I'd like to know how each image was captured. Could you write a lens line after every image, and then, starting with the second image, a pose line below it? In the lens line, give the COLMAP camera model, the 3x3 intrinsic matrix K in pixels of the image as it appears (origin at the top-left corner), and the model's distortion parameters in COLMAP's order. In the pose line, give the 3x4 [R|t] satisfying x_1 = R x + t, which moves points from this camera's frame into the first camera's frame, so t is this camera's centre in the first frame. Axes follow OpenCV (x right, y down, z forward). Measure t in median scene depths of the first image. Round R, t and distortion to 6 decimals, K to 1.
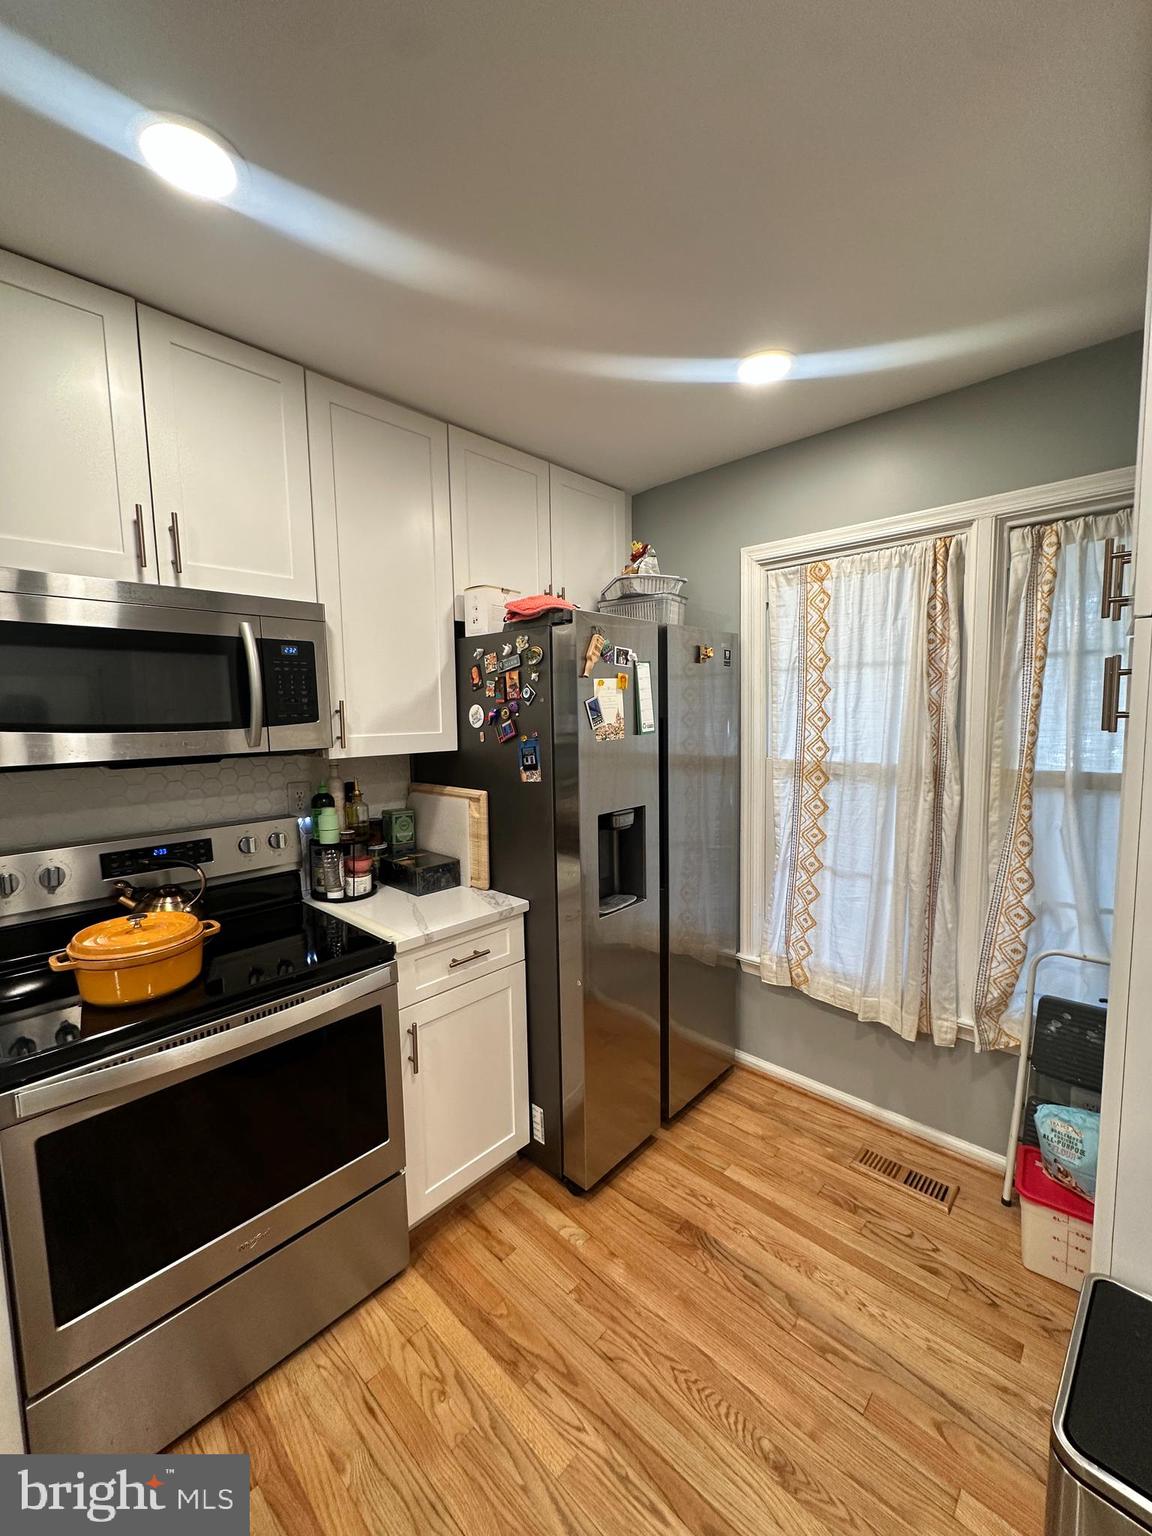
lens RADIAL K [[608.0, 0, 576.0], [0, 608.0, 768.0], [0, 0, 1]] dist [-0.003571, -0.000319]
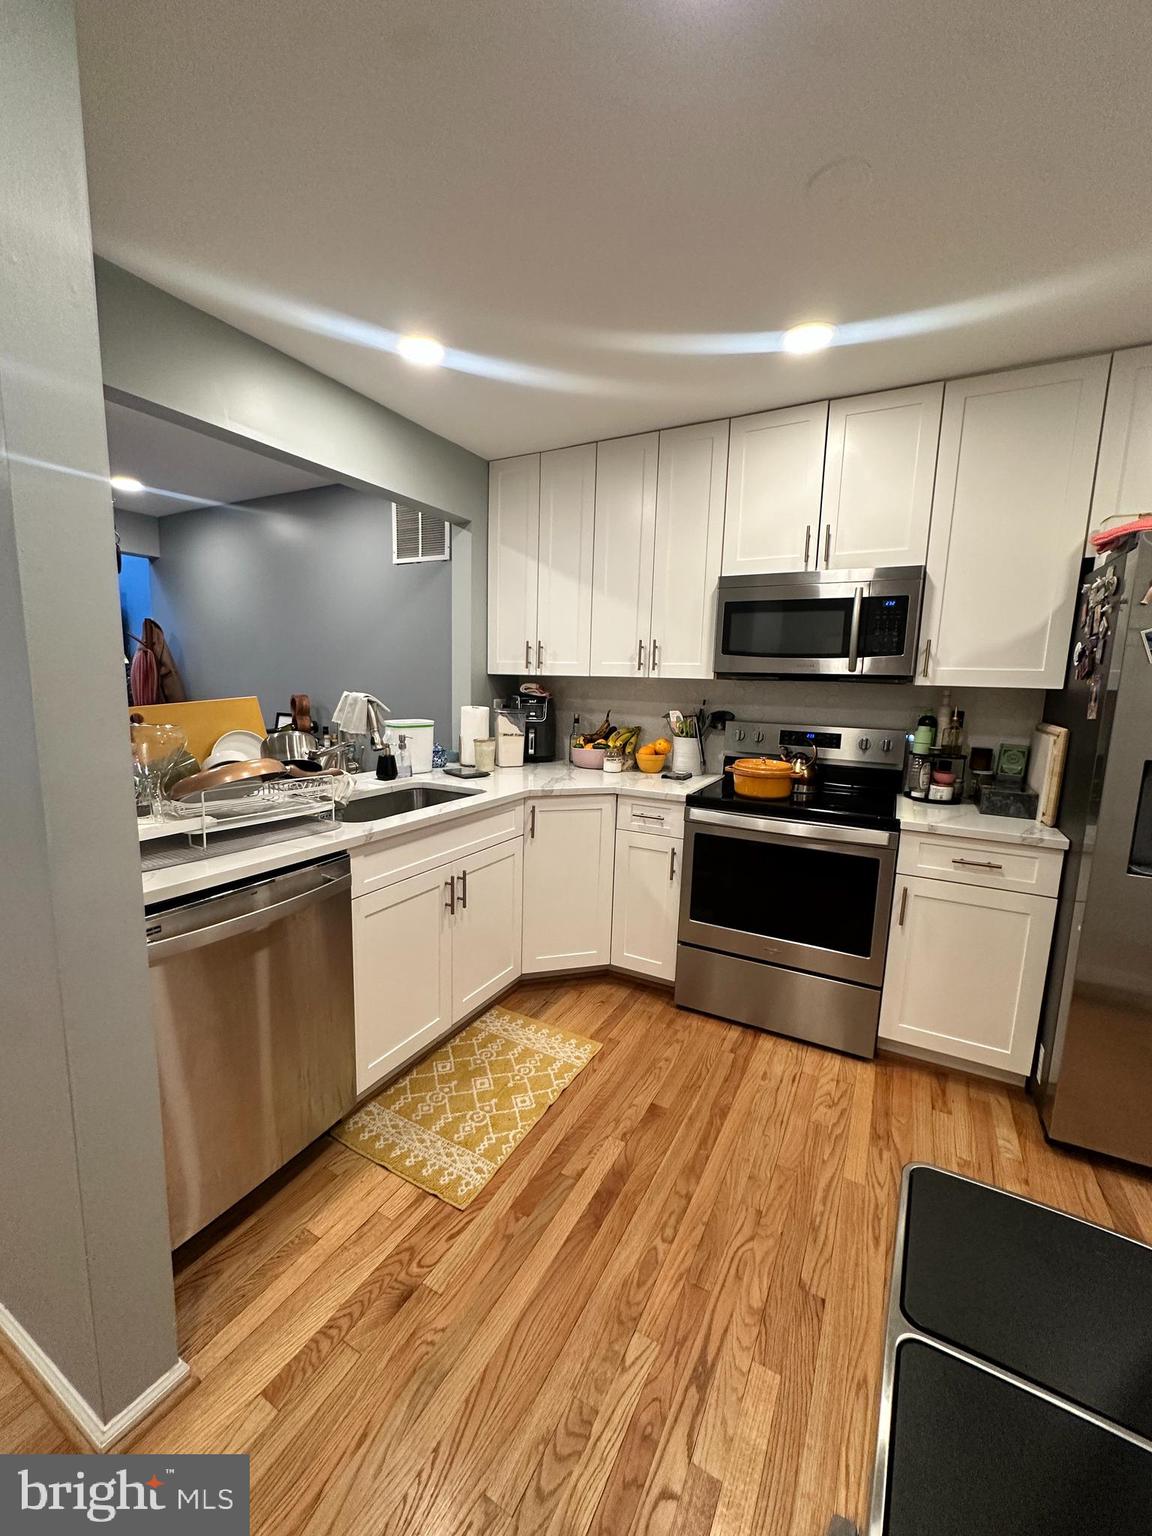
lens RADIAL K [[613.3, 0, 576.0], [0, 613.3, 768.0], [0, 0, 1]] dist [0.000847, -0.000874]
pose [[0.266456, 0.164638, -0.949682, 0.736676], [-0.115406, 0.983665, 0.138149, 0.067375], [0.956913, 0.072788, 0.281104, -0.061487]]
